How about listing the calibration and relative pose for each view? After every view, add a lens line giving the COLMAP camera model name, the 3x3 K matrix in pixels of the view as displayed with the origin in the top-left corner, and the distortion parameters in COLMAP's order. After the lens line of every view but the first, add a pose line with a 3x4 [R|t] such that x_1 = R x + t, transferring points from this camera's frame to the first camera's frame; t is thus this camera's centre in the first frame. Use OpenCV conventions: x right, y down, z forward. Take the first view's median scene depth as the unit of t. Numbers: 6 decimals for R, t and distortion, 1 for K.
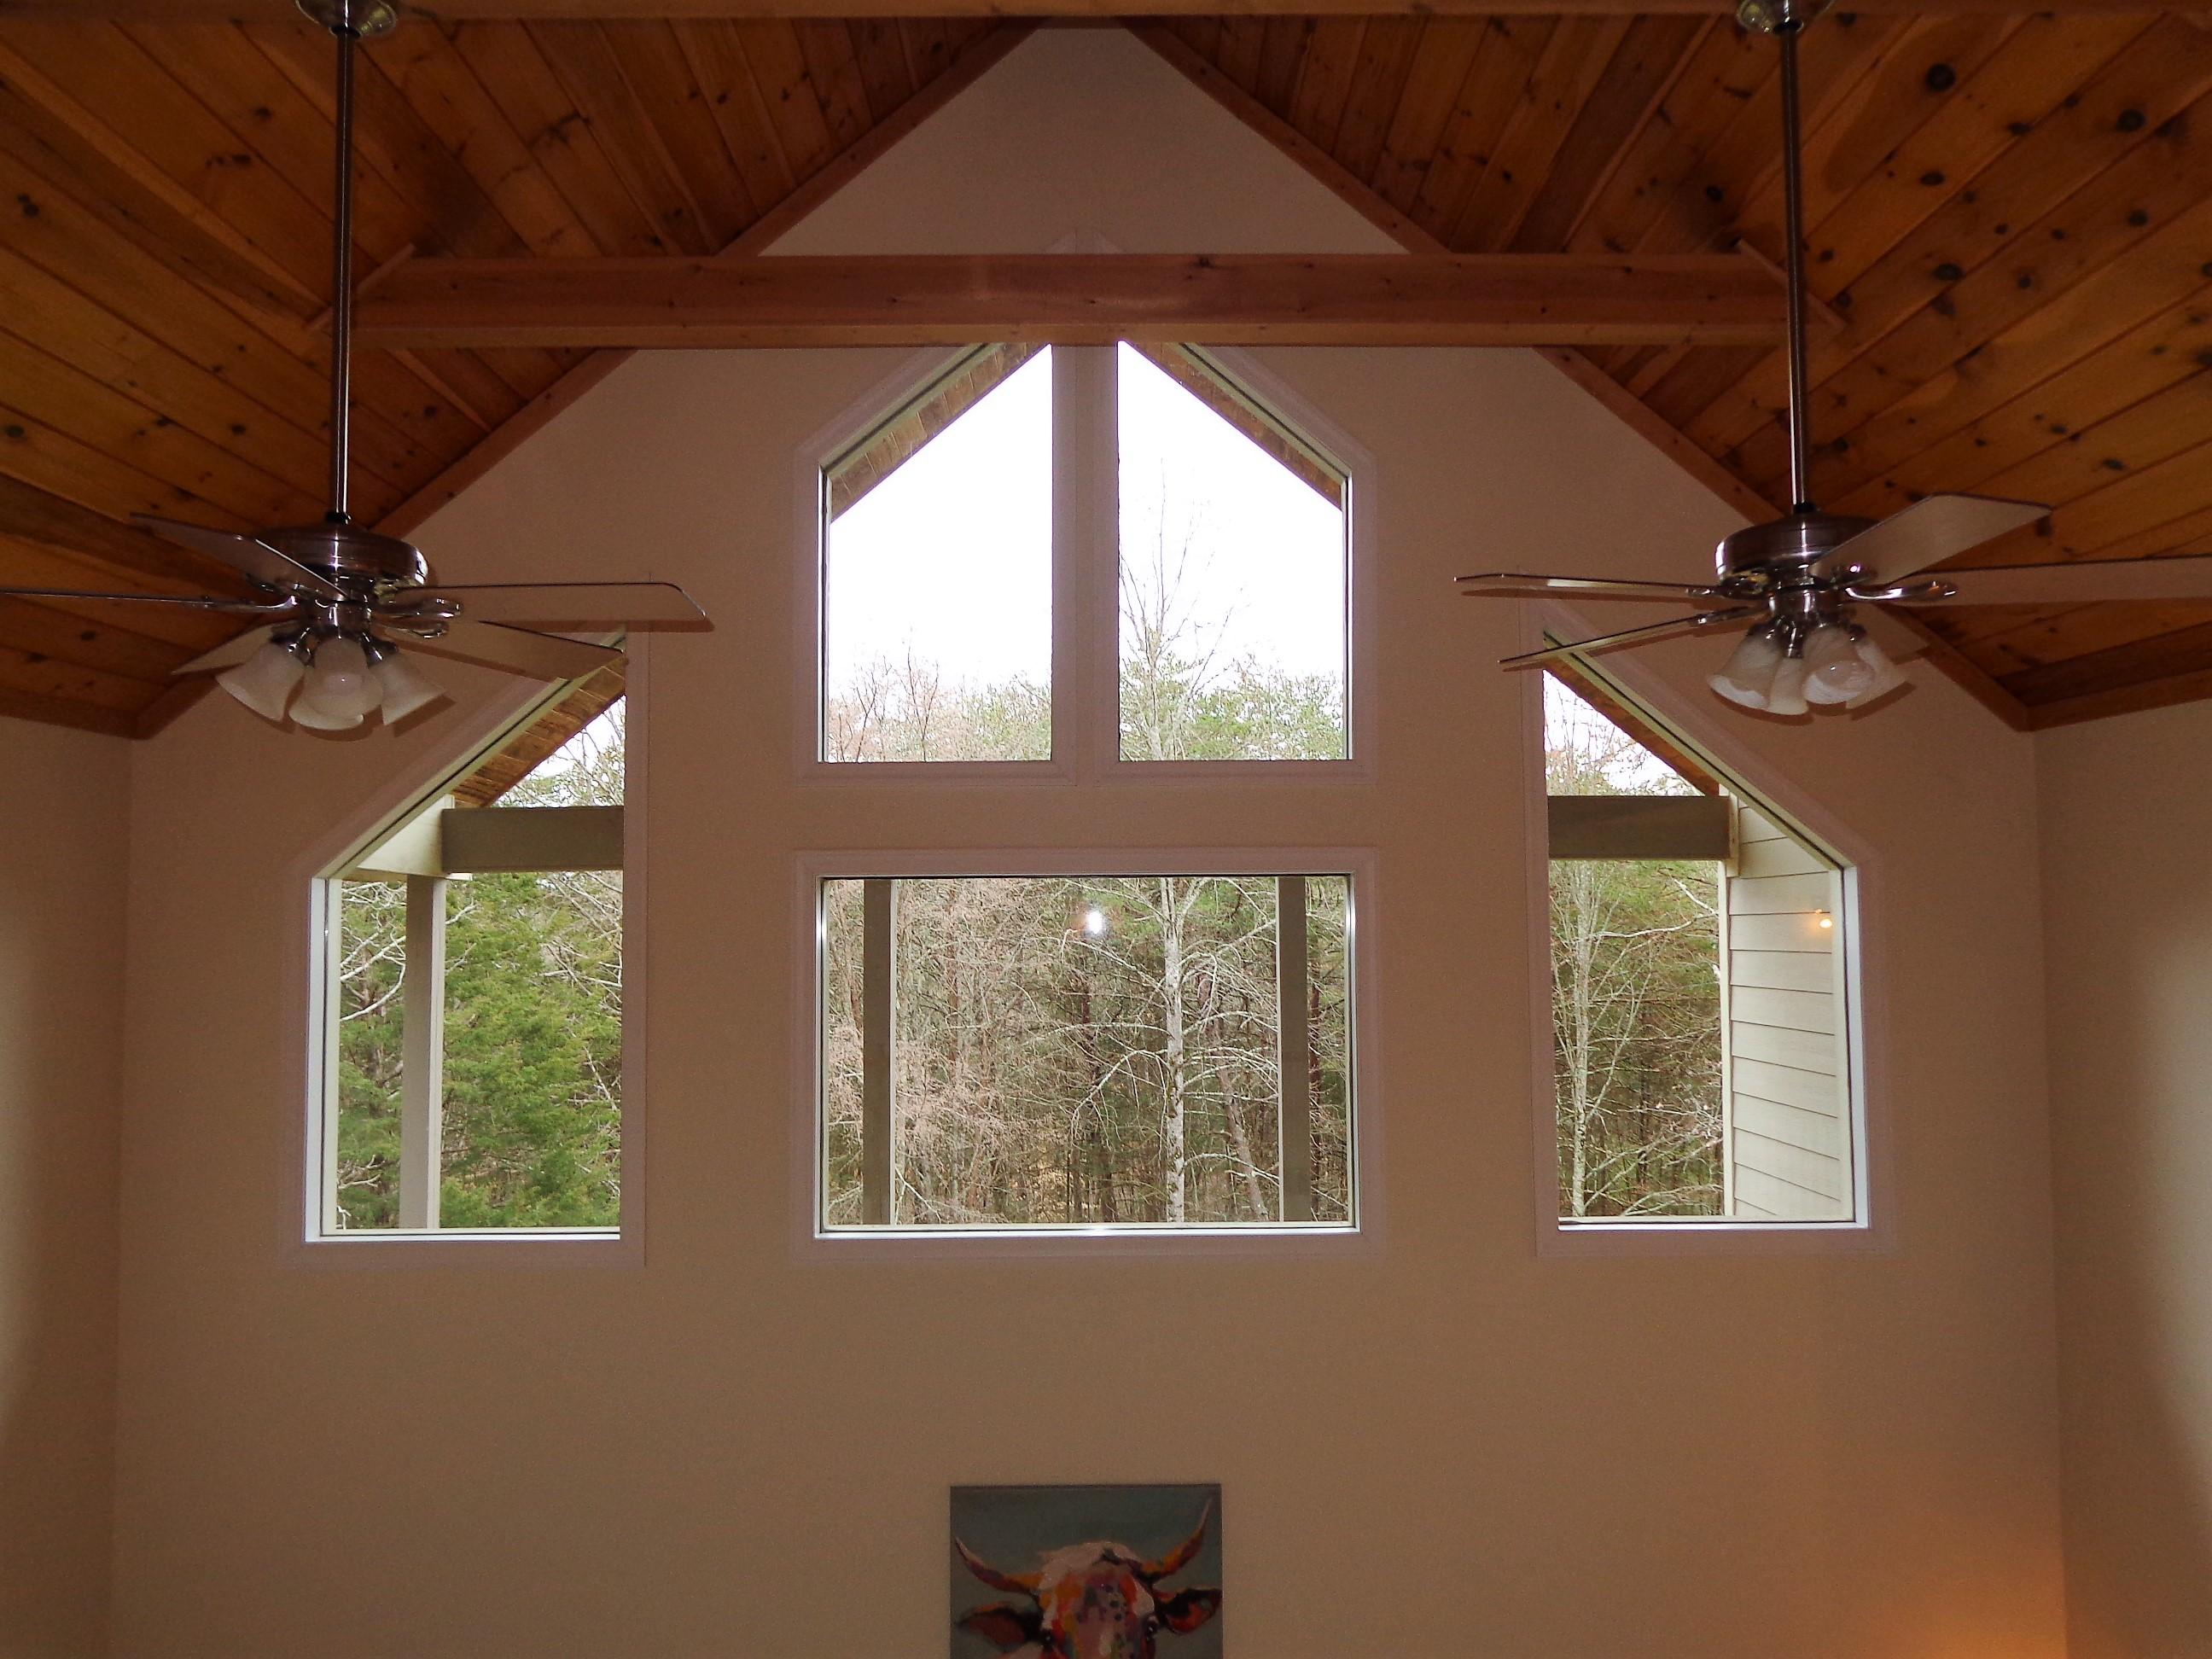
lens RADIAL K [[1551.2, 0, 1106.0], [0, 1551.2, 829.5], [0, 0, 1]] dist [-0.003696, 0.001313]
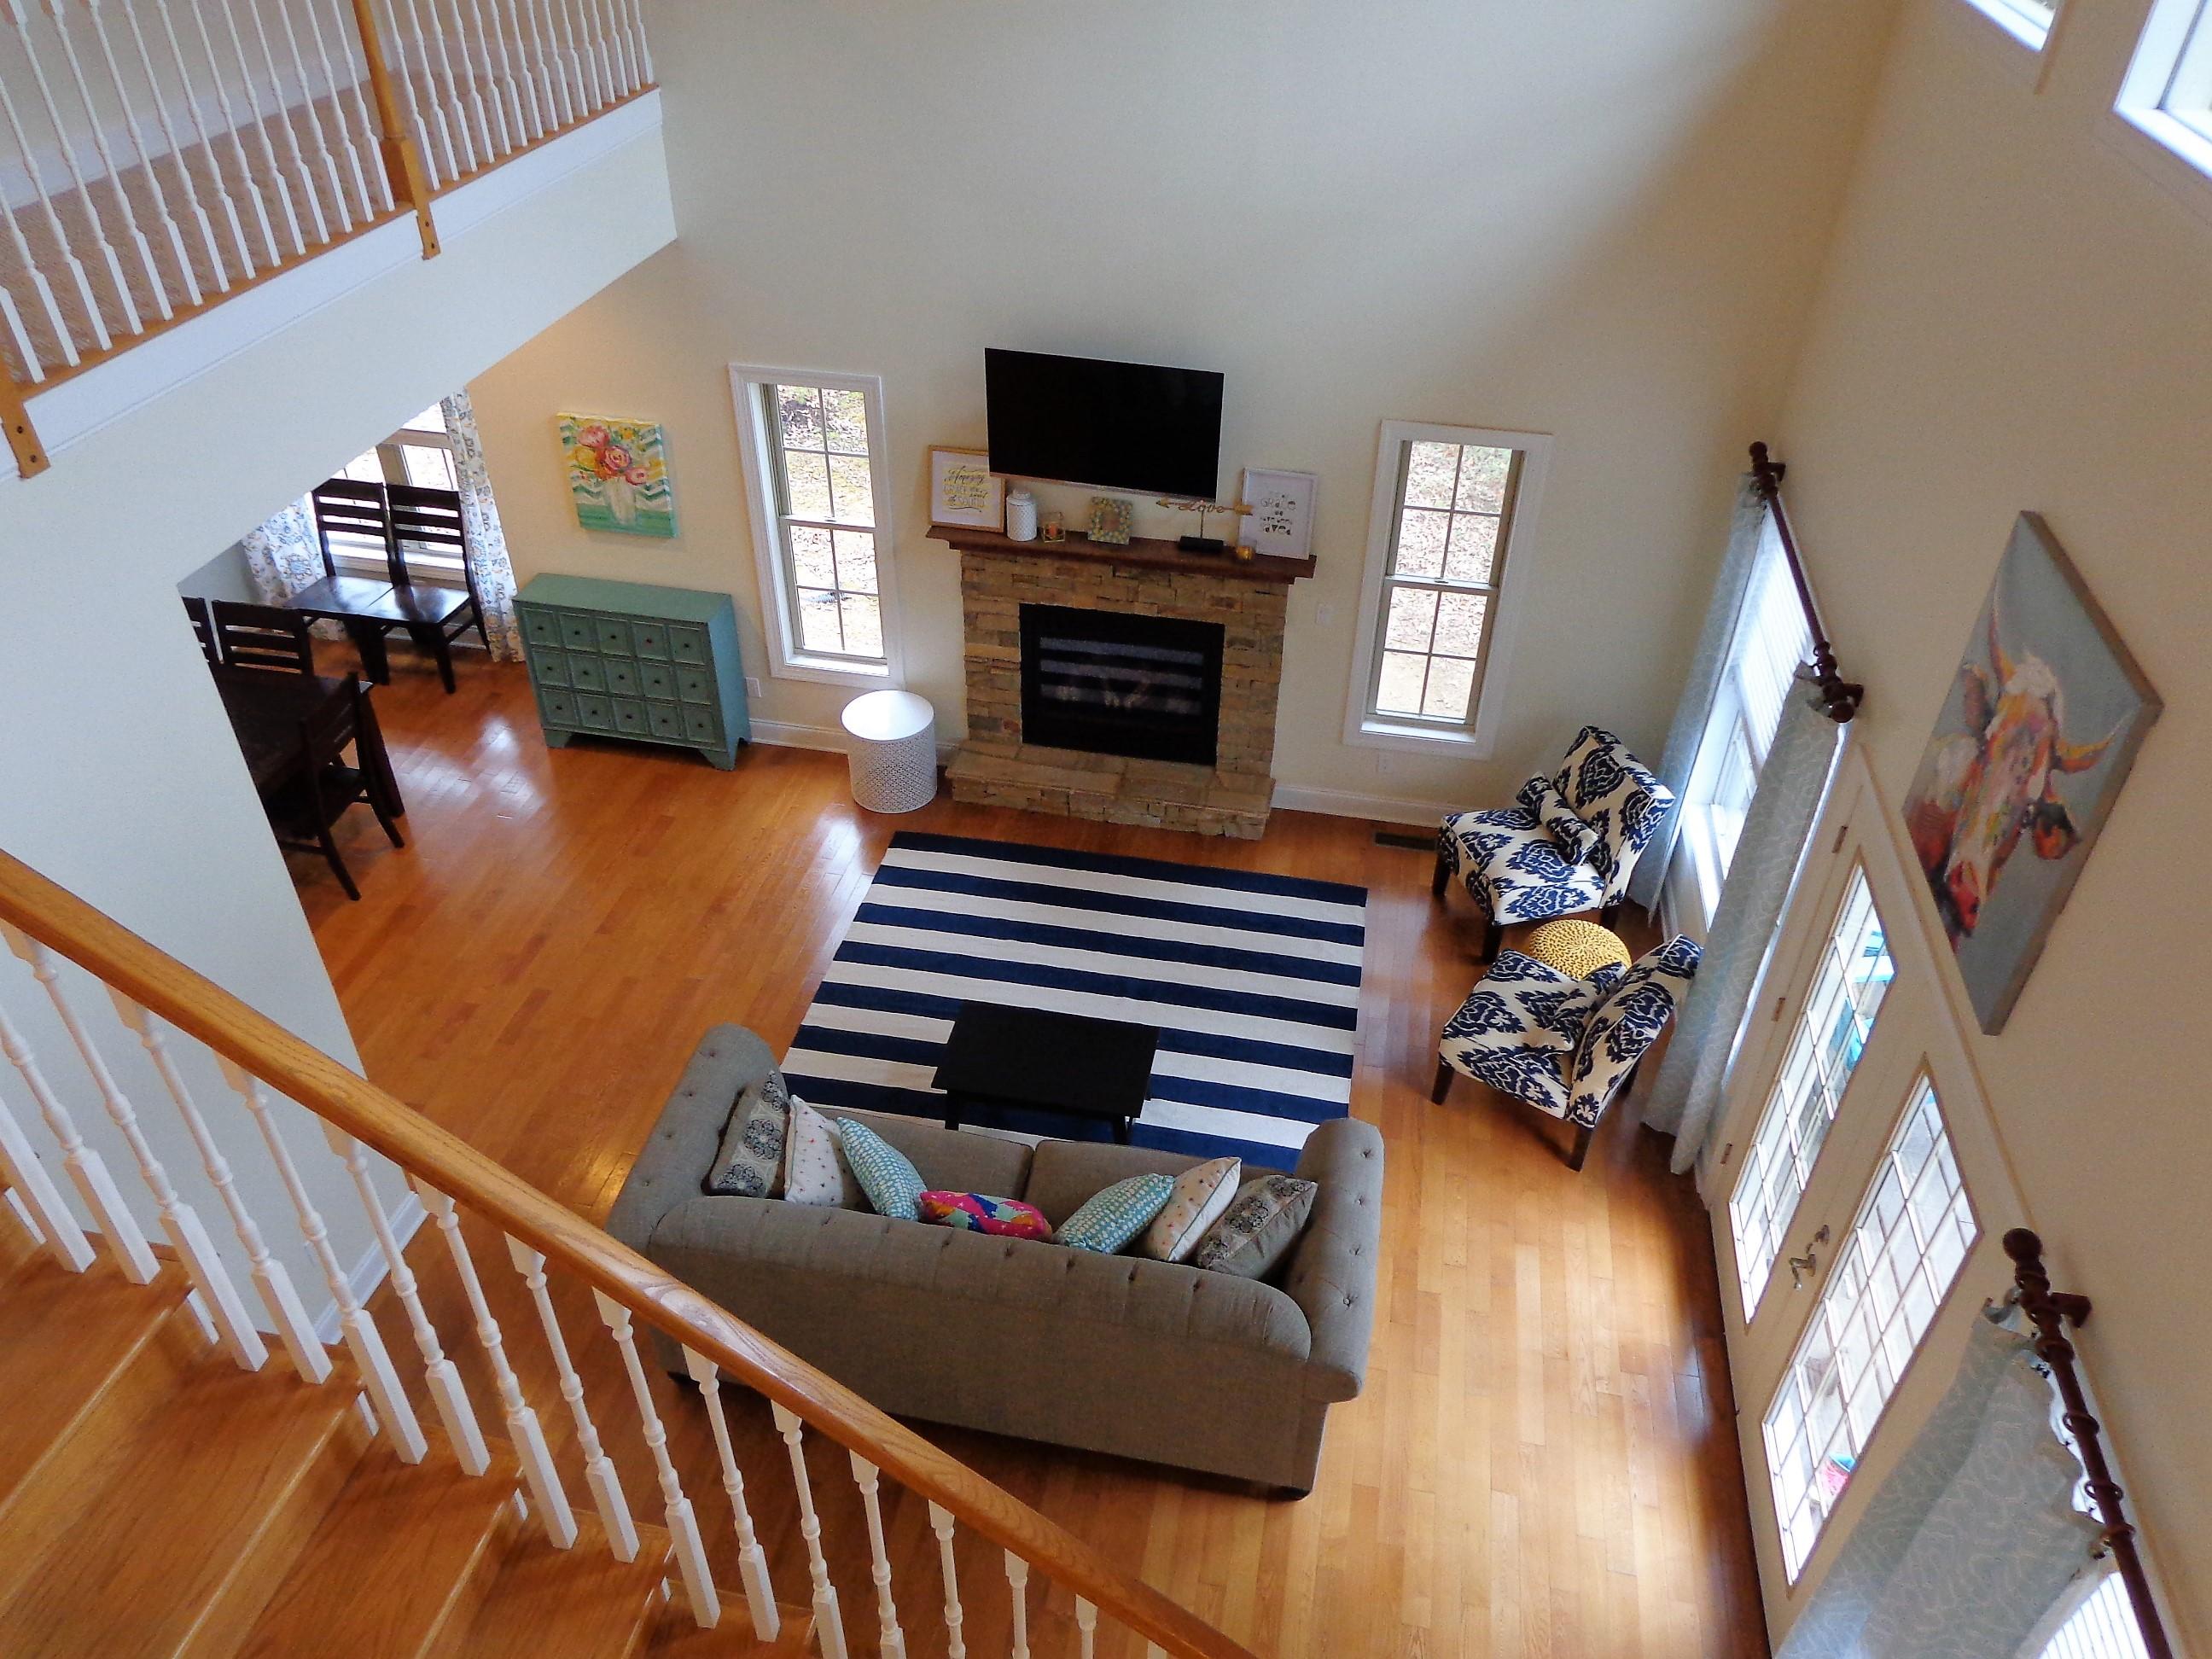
lens RADIAL K [[1545.8, 0, 1114.4], [0, 1545.8, 822.6], [0, 0, 1]] dist [0.002720, 0.005456]
pose [[-0.198006, 0.587862, -0.784354, 0.643914], [0.051254, 0.805312, 0.590631, 0.092591], [0.978860, 0.076747, -0.189587, 0.733957]]
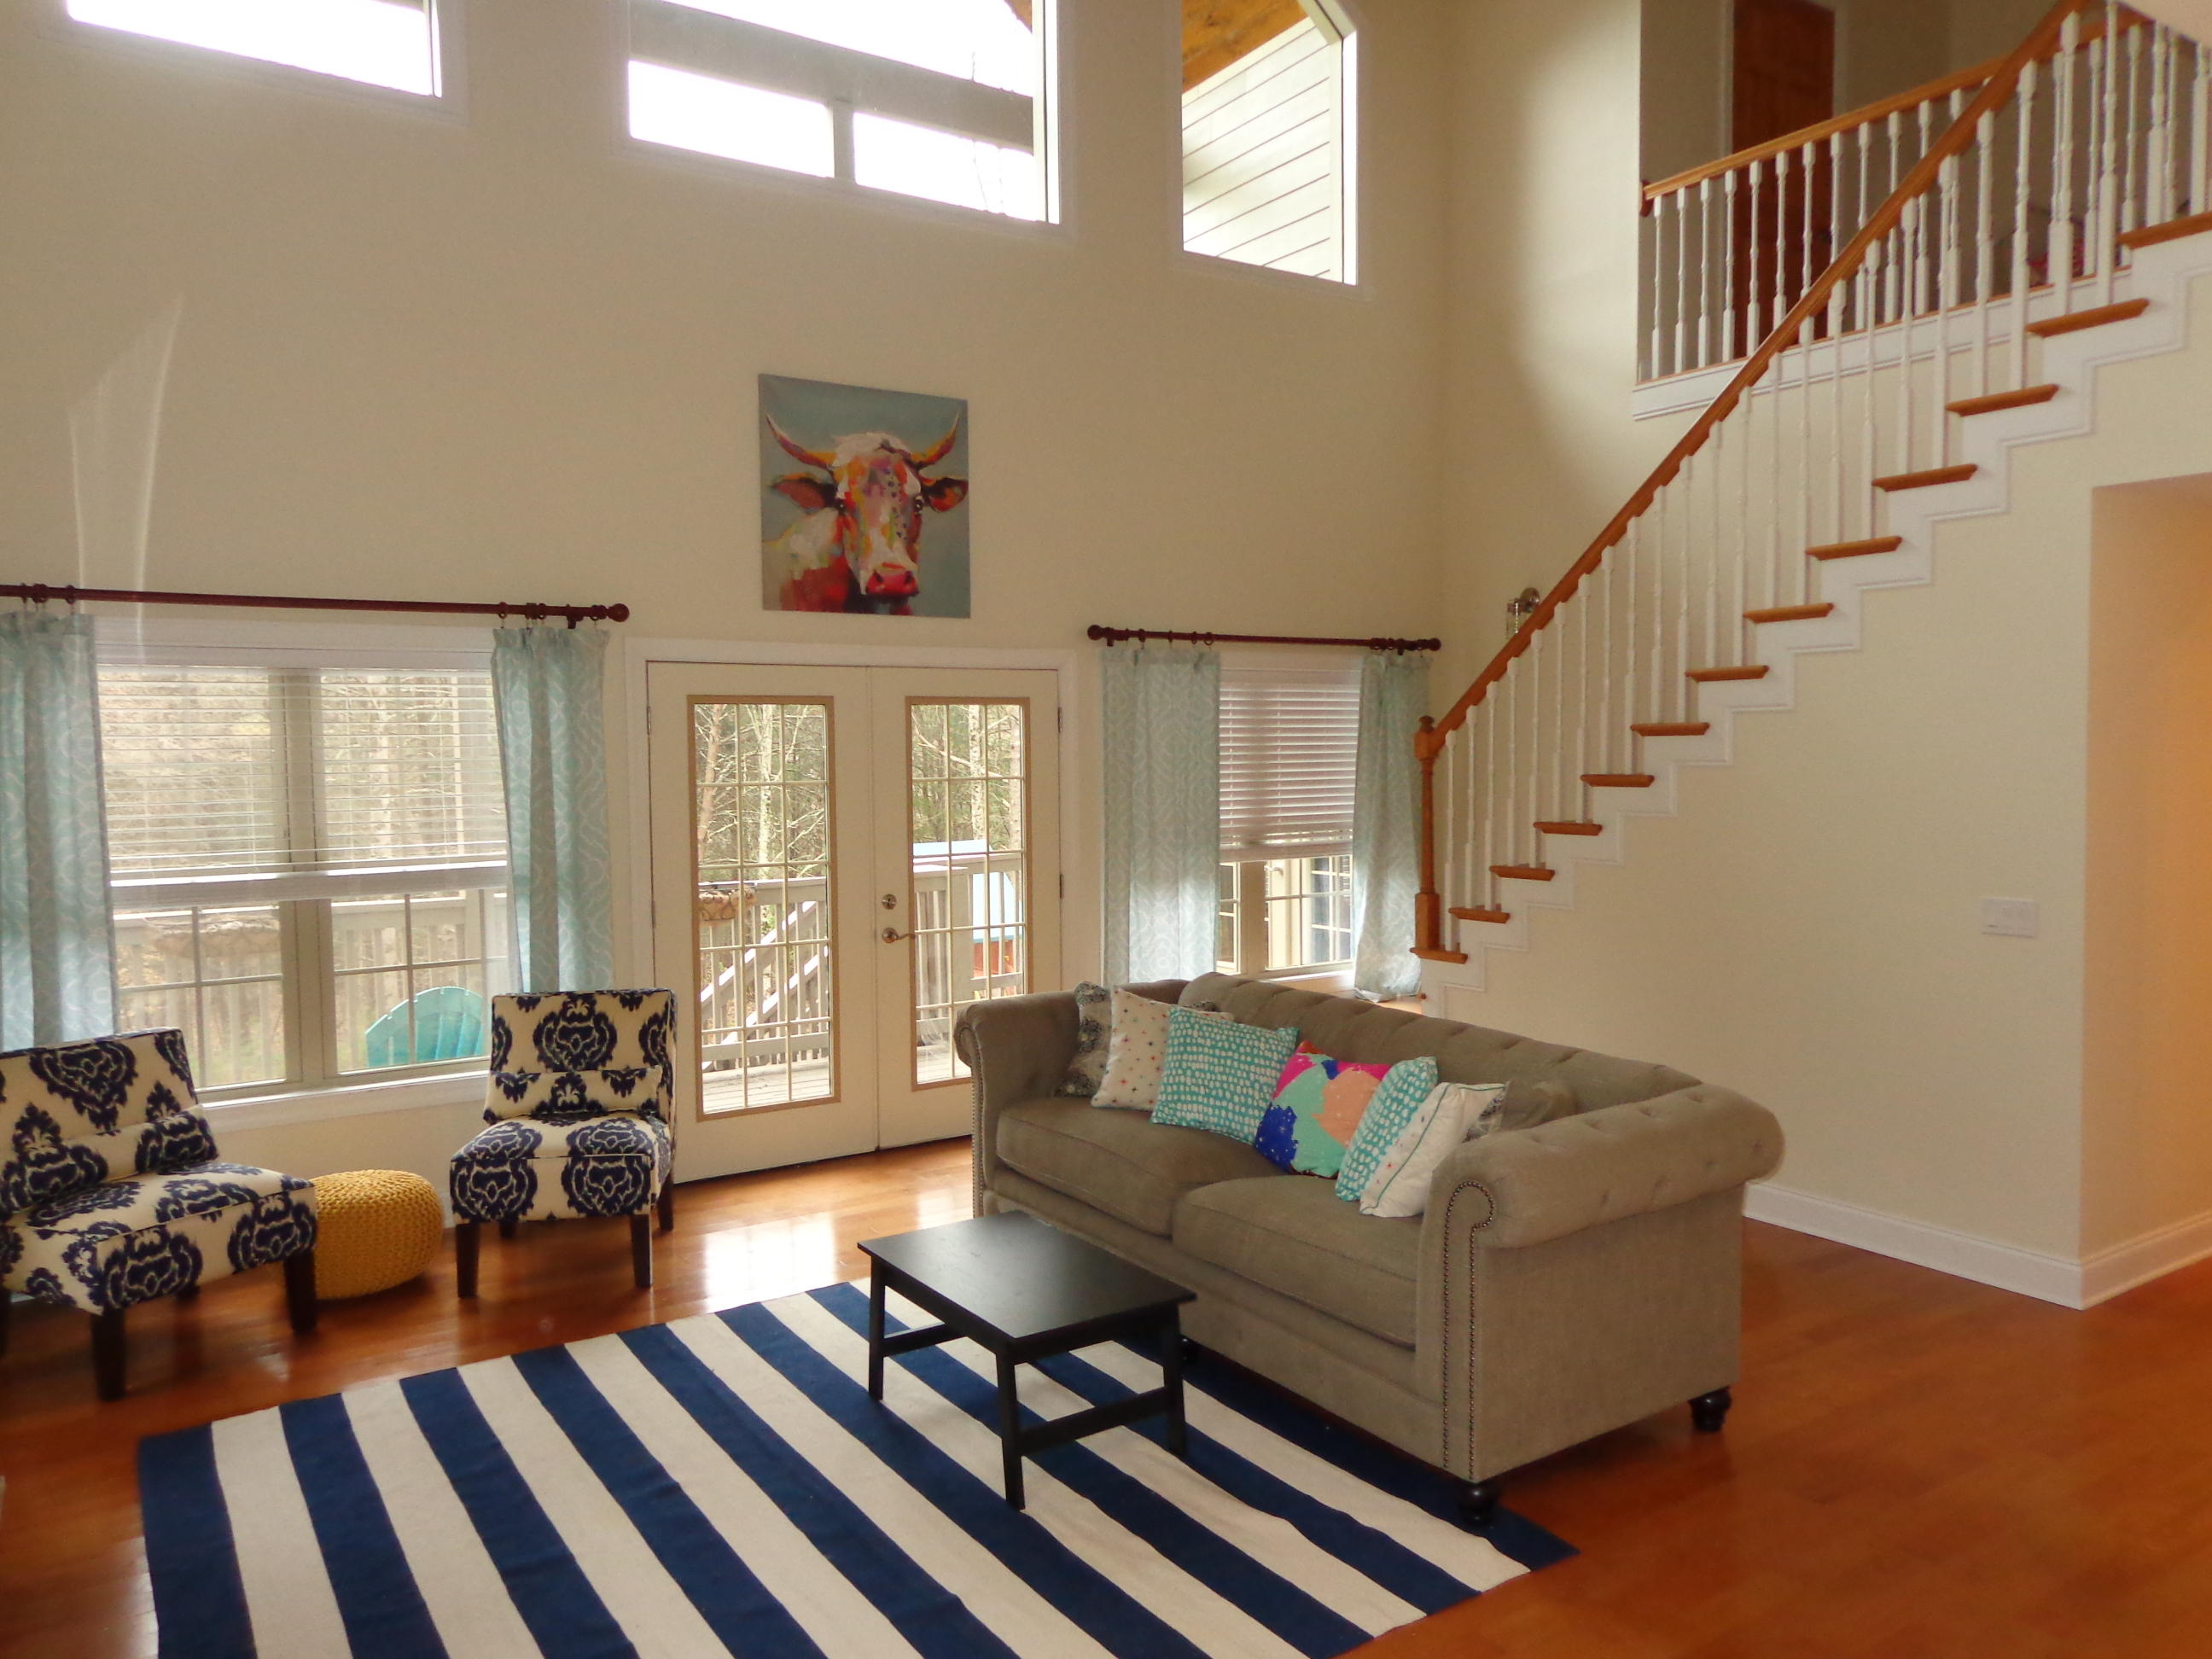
lens RADIAL K [[1551.2, 0, 1106.0], [0, 1551.2, 829.5], [0, 0, 1]] dist [-0.003696, 0.001313]
pose [[0.837809, -0.026386, 0.545326, -0.529364], [-0.035253, 0.994133, 0.102262, 0.640100], [-0.544824, -0.104900, 0.831963, -0.145102]]
